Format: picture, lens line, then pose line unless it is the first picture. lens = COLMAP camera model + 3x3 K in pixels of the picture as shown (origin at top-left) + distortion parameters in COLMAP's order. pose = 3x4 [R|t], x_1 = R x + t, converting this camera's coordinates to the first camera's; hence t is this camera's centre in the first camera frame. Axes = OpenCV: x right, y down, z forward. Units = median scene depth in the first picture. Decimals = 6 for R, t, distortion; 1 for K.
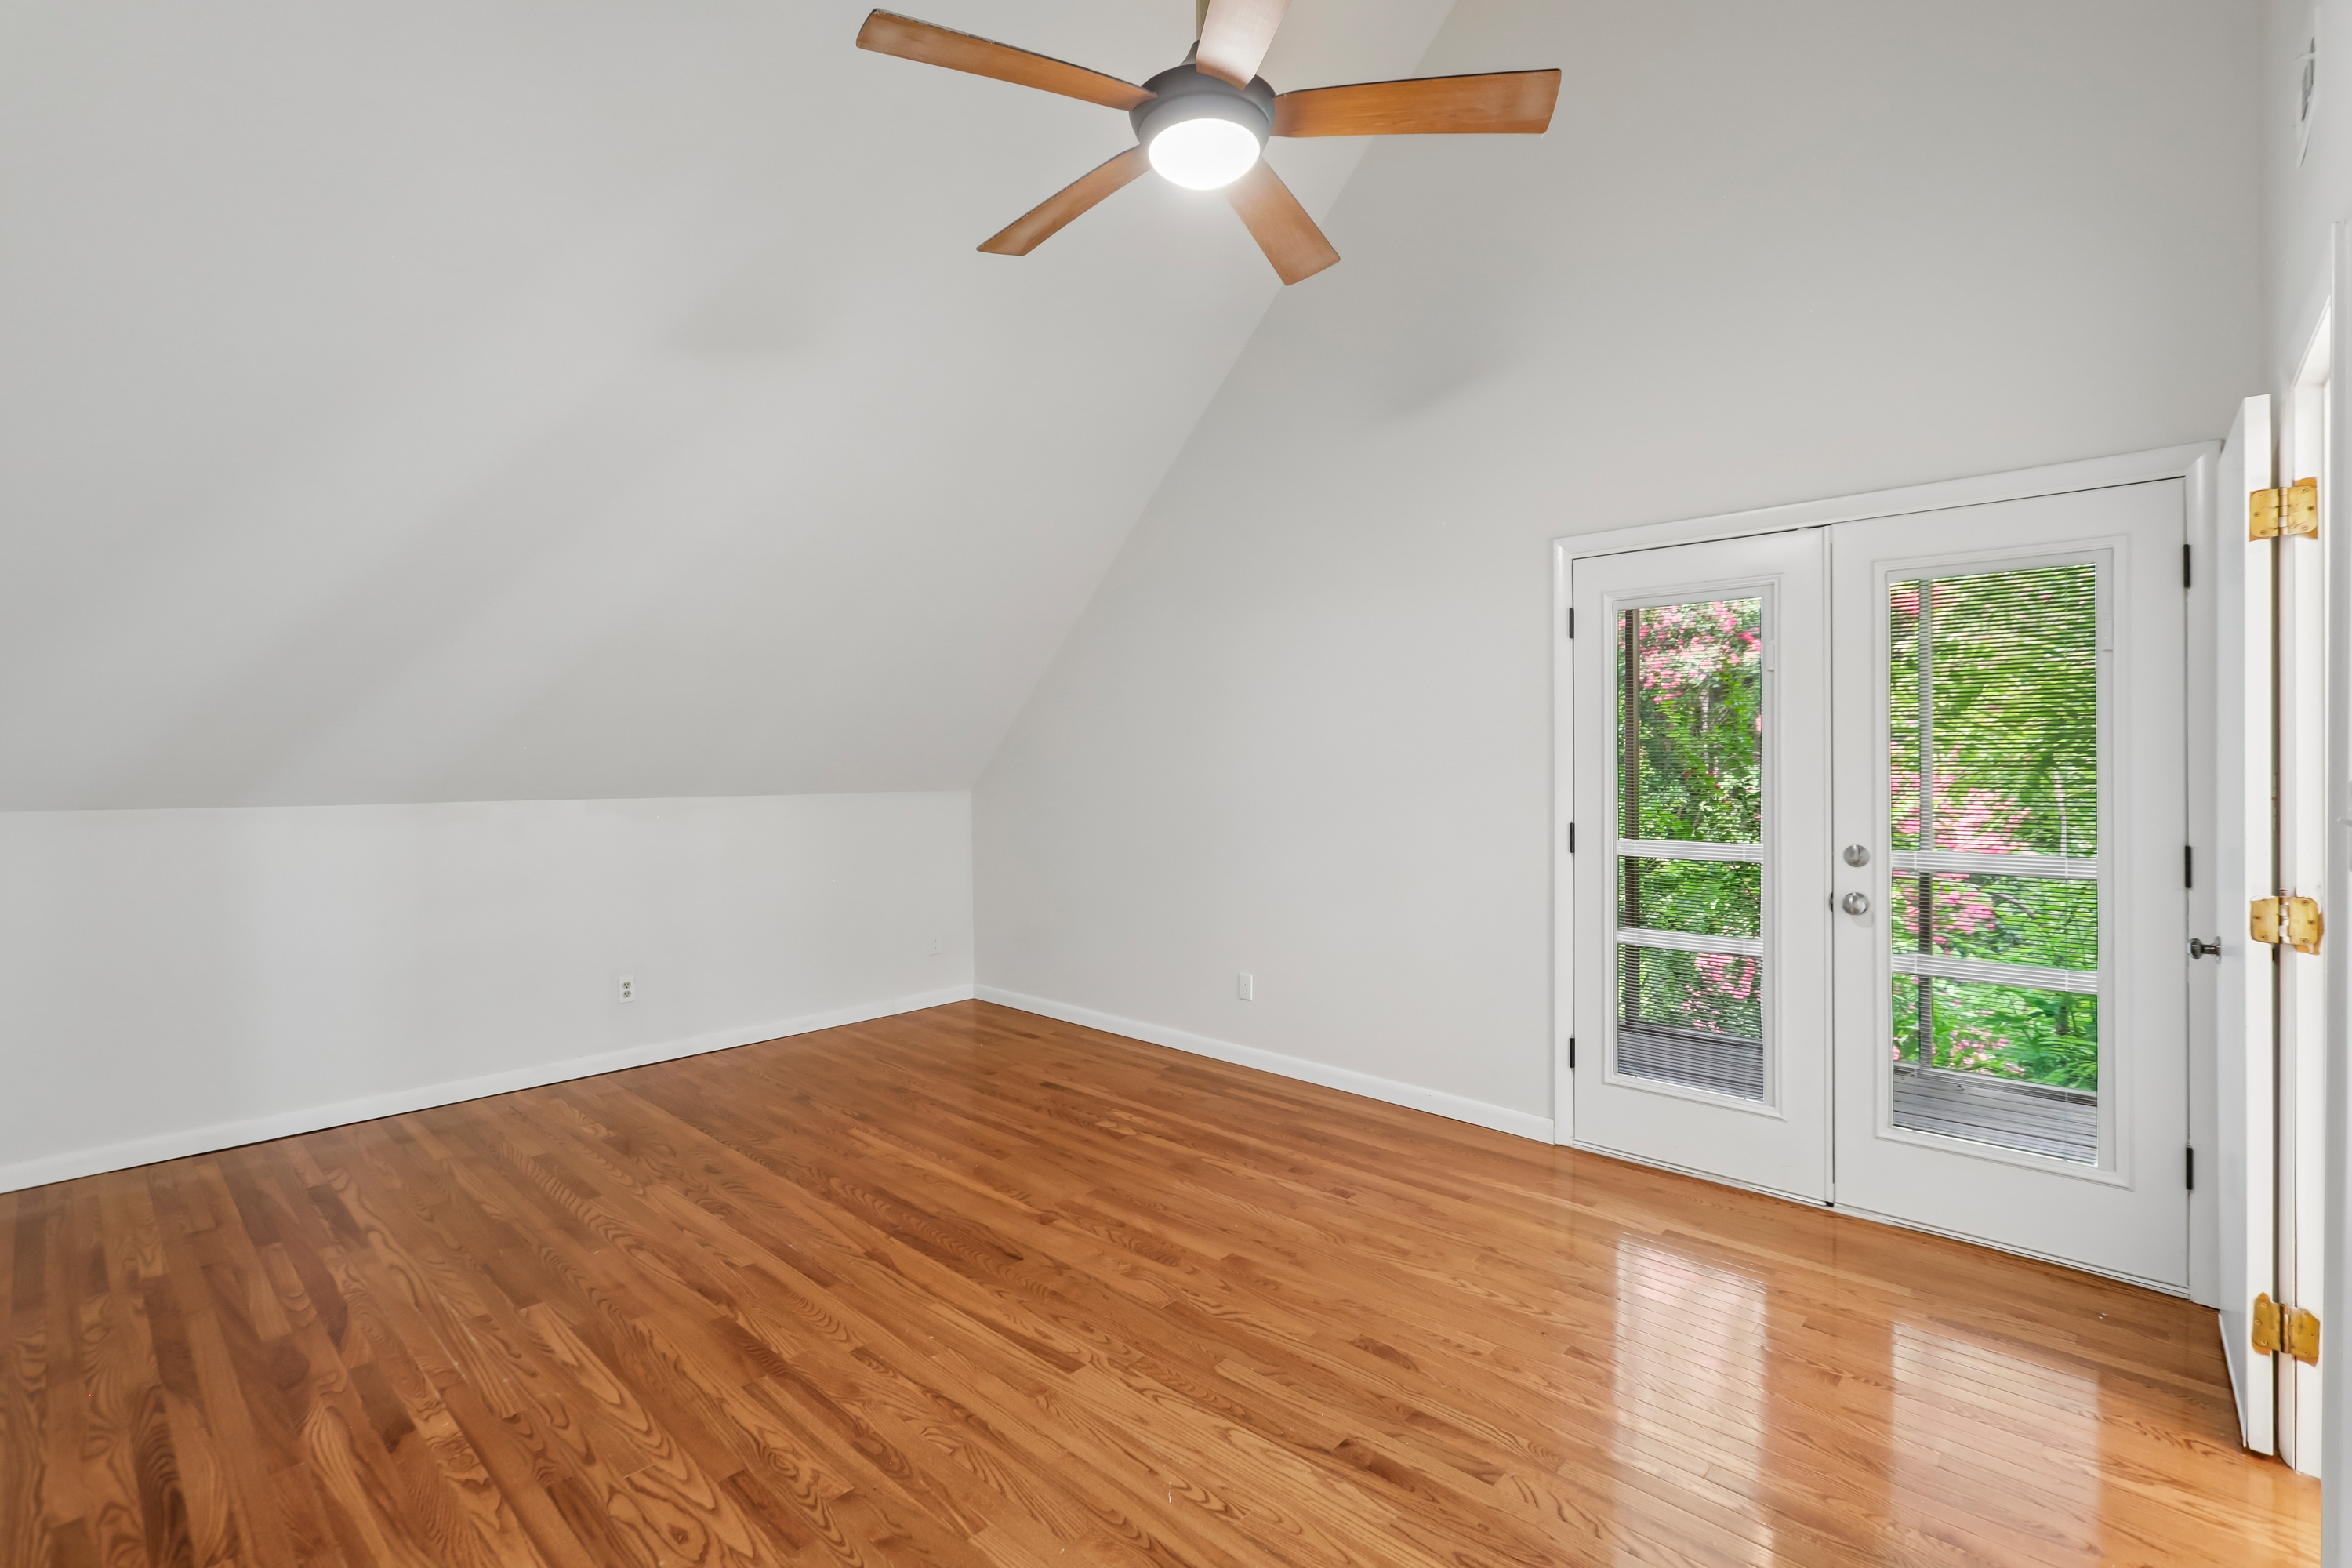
lens RADIAL K [[1056.3, 0, 1175.4], [0, 1056.3, 773.1], [0, 0, 1]] dist [0.001087, -0.000123]
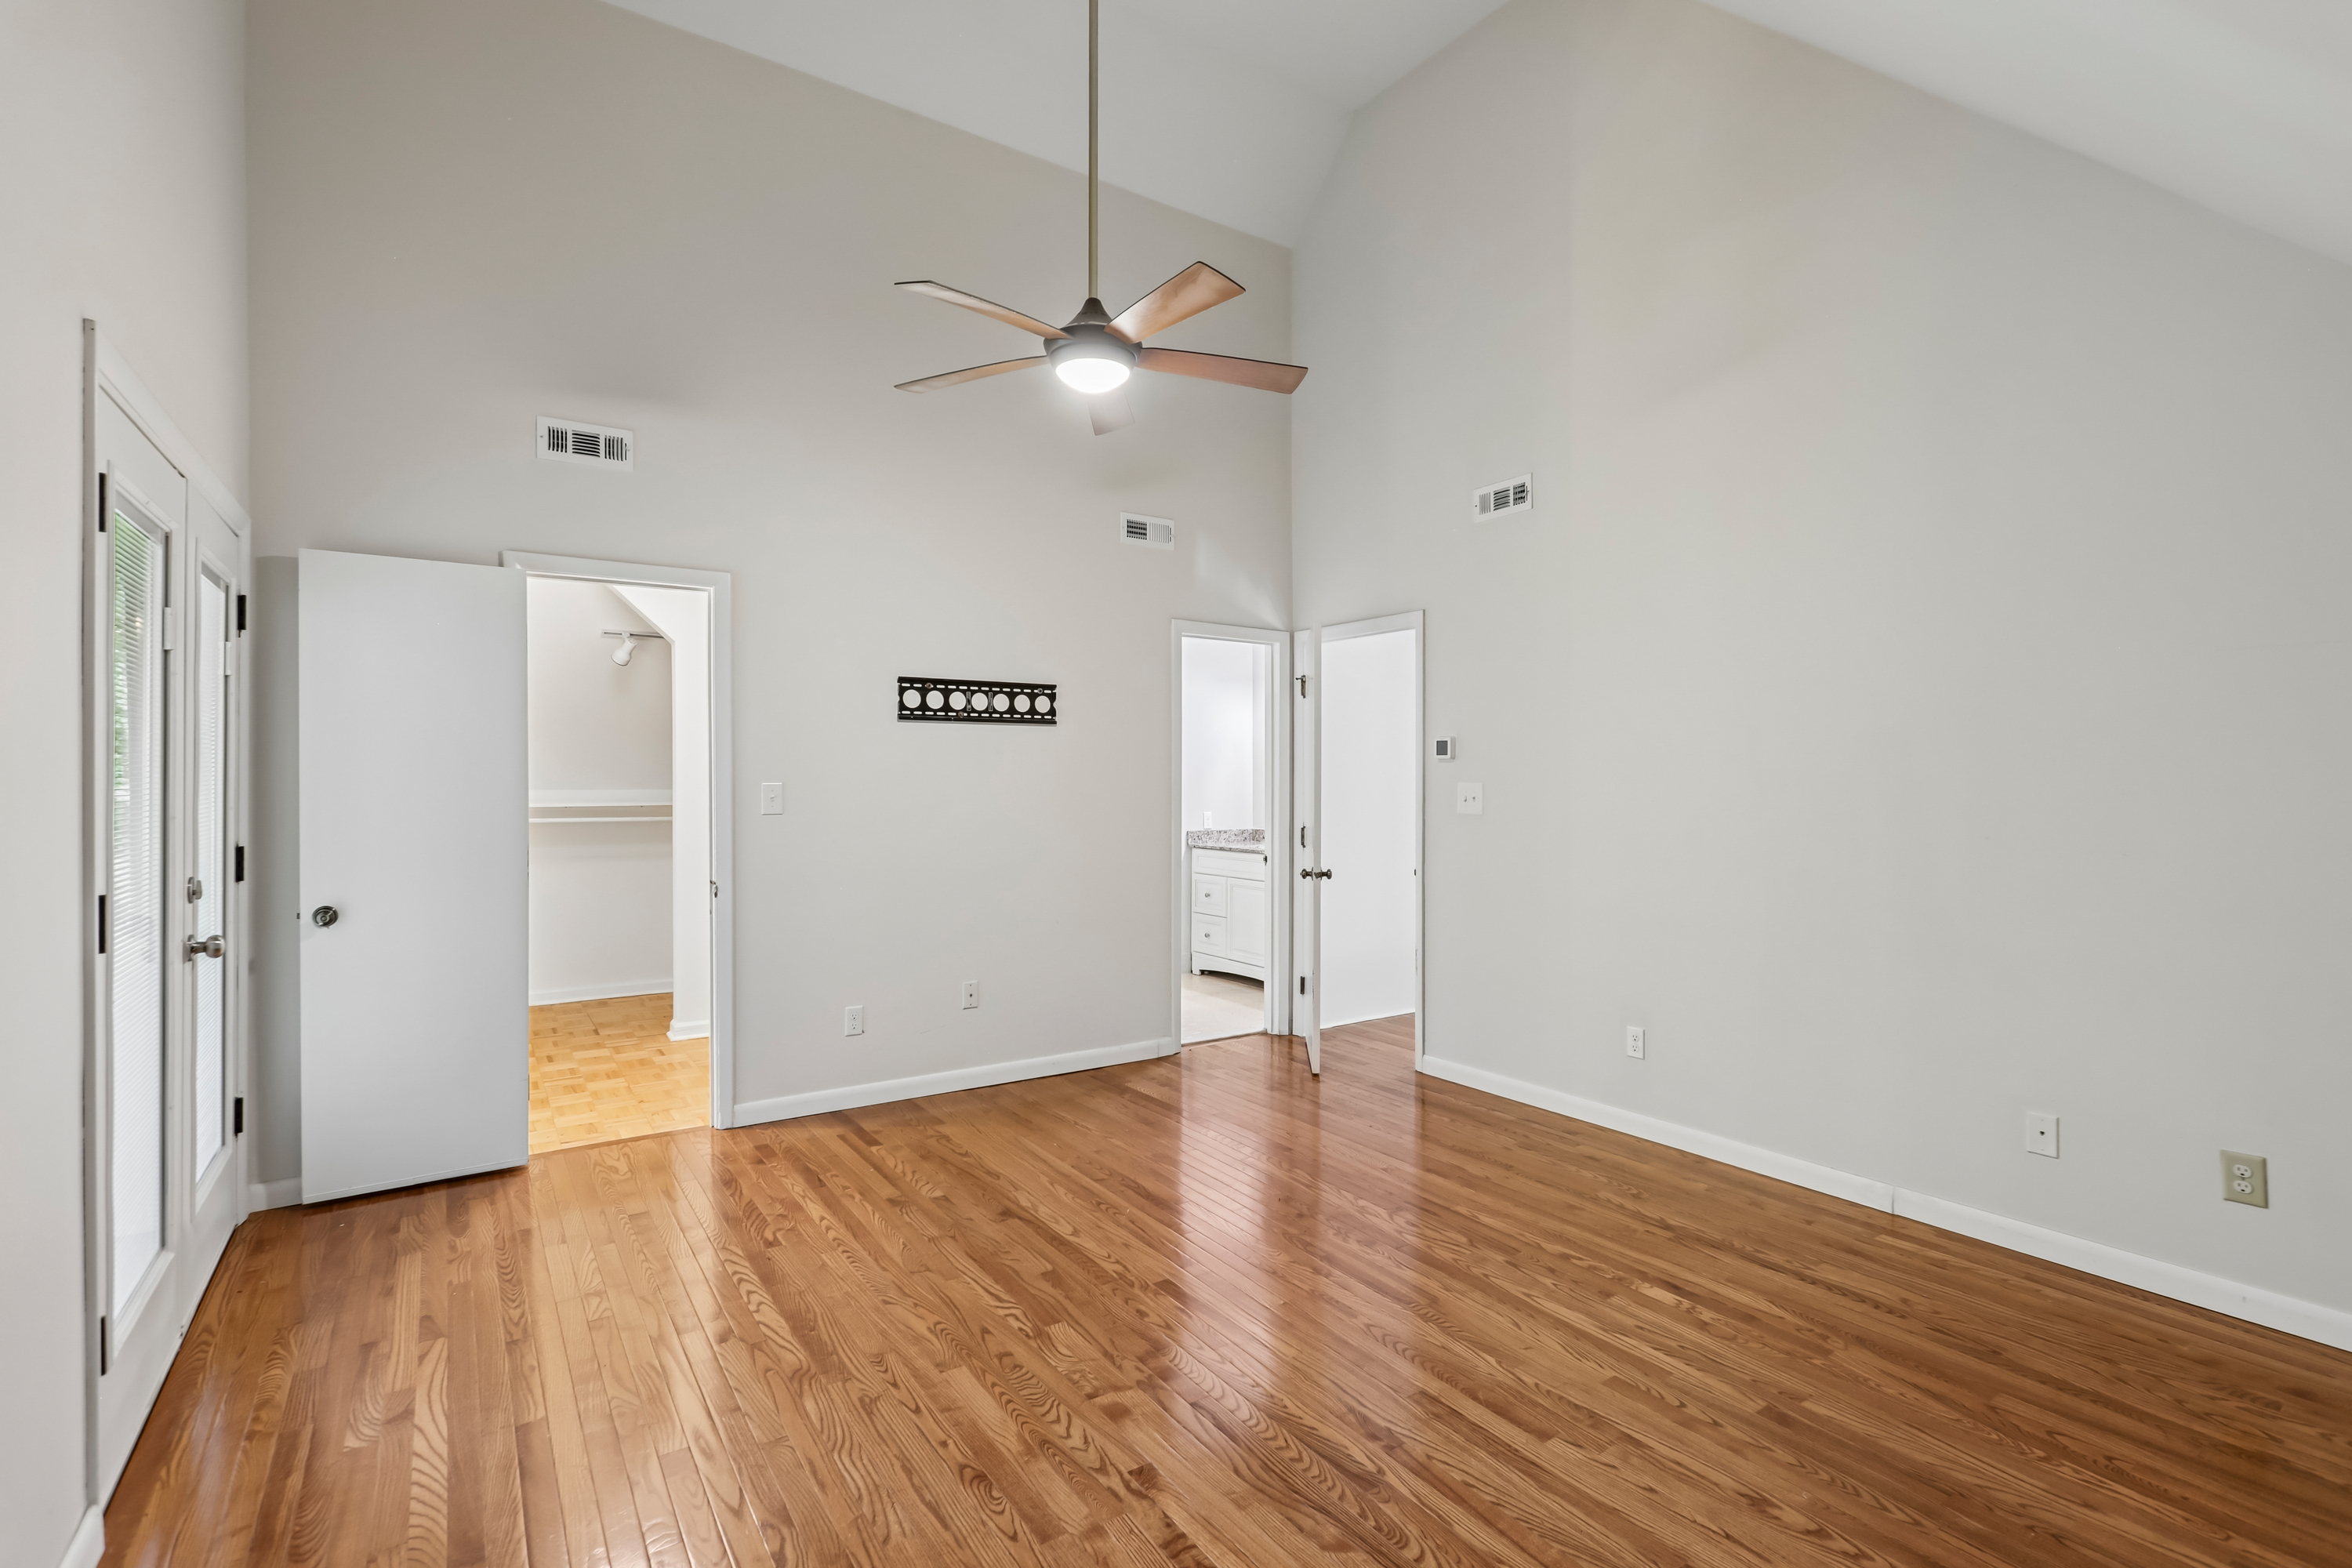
lens RADIAL K [[1056.3, 0, 1174.6], [0, 1056.3, 777.8], [0, 0, 1]] dist [0.001087, -0.000123]
pose [[-0.973361, -0.000683, 0.229279, -0.392701], [0.001900, 0.999937, 0.011045, -0.019401], [-0.229272, 0.011186, -0.973298, 2.218610]]
